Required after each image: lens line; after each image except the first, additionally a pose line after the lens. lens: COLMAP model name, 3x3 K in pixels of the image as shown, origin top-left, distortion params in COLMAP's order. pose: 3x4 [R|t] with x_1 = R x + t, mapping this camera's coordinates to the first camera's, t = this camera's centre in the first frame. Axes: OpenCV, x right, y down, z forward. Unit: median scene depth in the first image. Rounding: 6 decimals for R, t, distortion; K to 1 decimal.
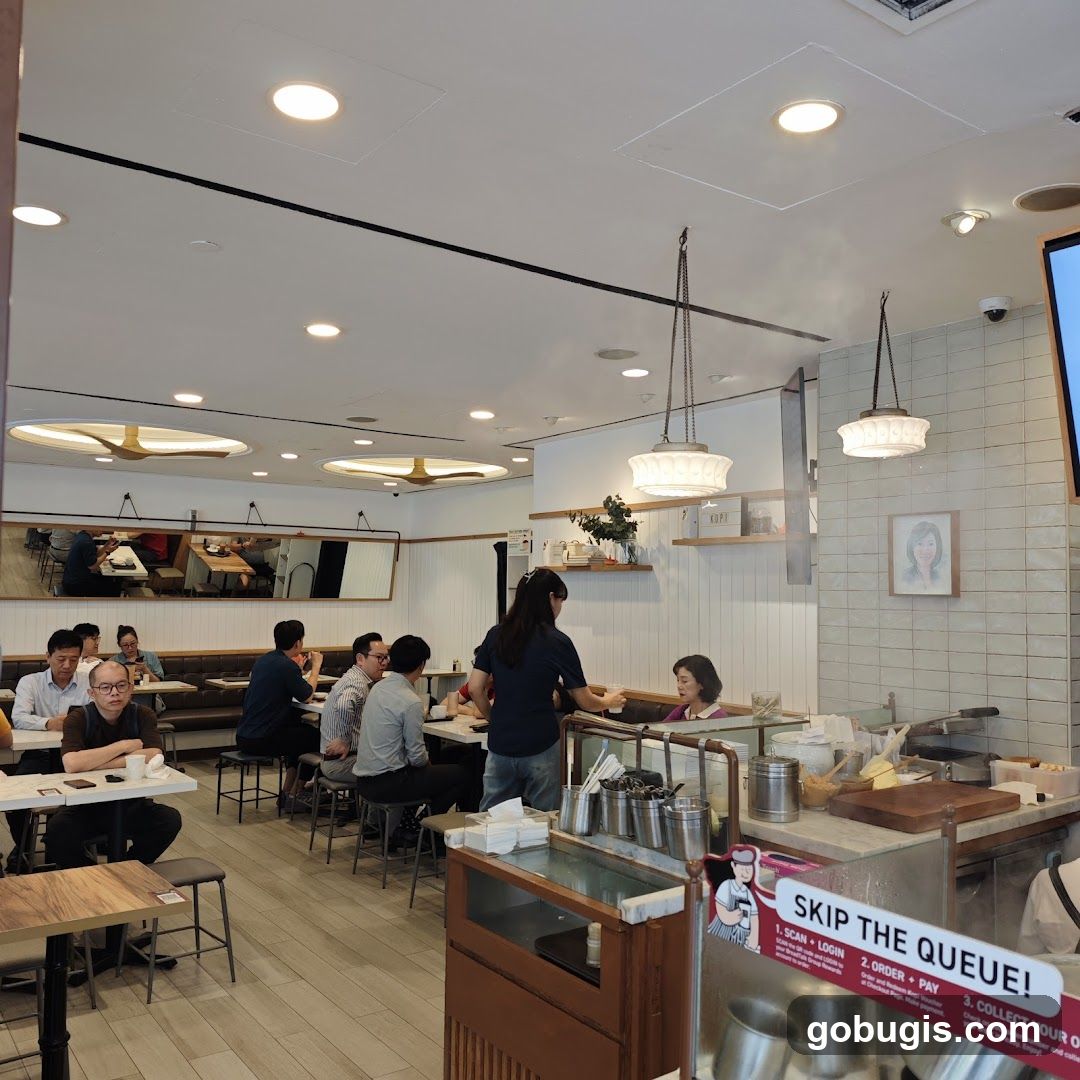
lens RADIAL K [[873.2, 0, 540.0], [0, 873.2, 540.0], [0, 0, 1]] dist [0.001200, 0.001454]
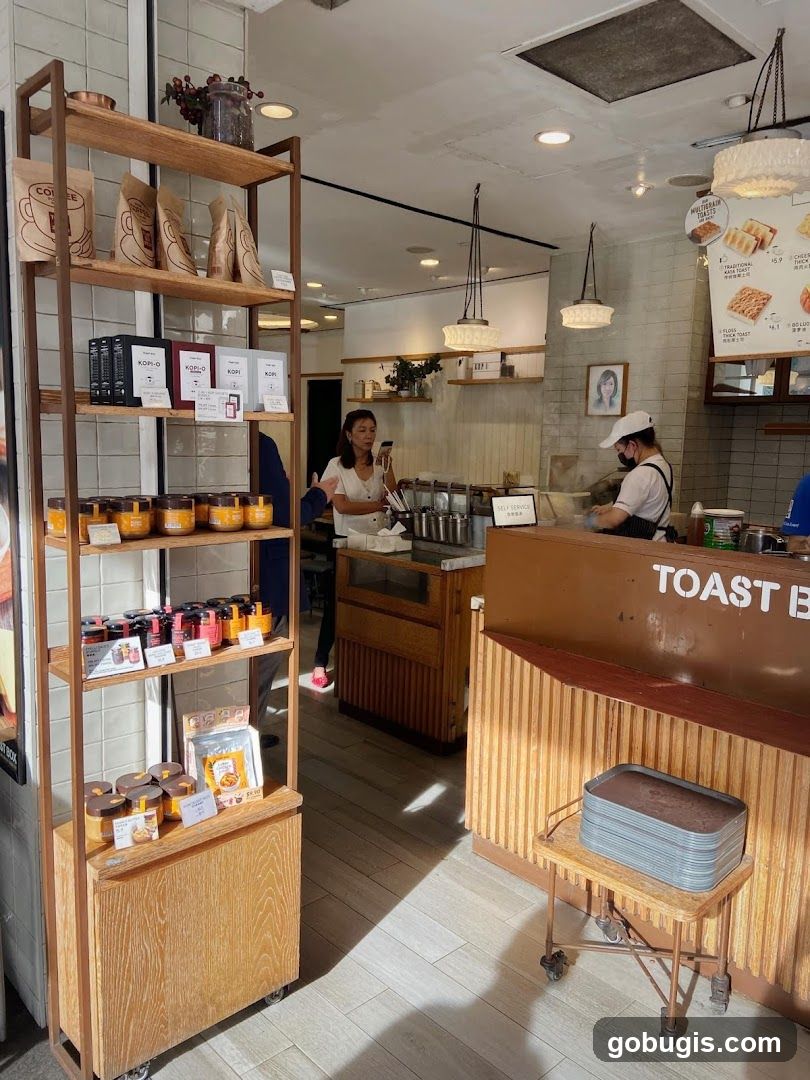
lens RADIAL K [[830.0, 0, 405.0], [0, 830.0, 540.0], [0, 0, 1]] dist [0.101907, 0.000222]
pose [[0.988137, -0.010669, 0.153204, -0.180014], [-0.017495, 0.983270, 0.181313, 0.014526], [-0.152575, -0.181843, 0.971419, -0.527272]]
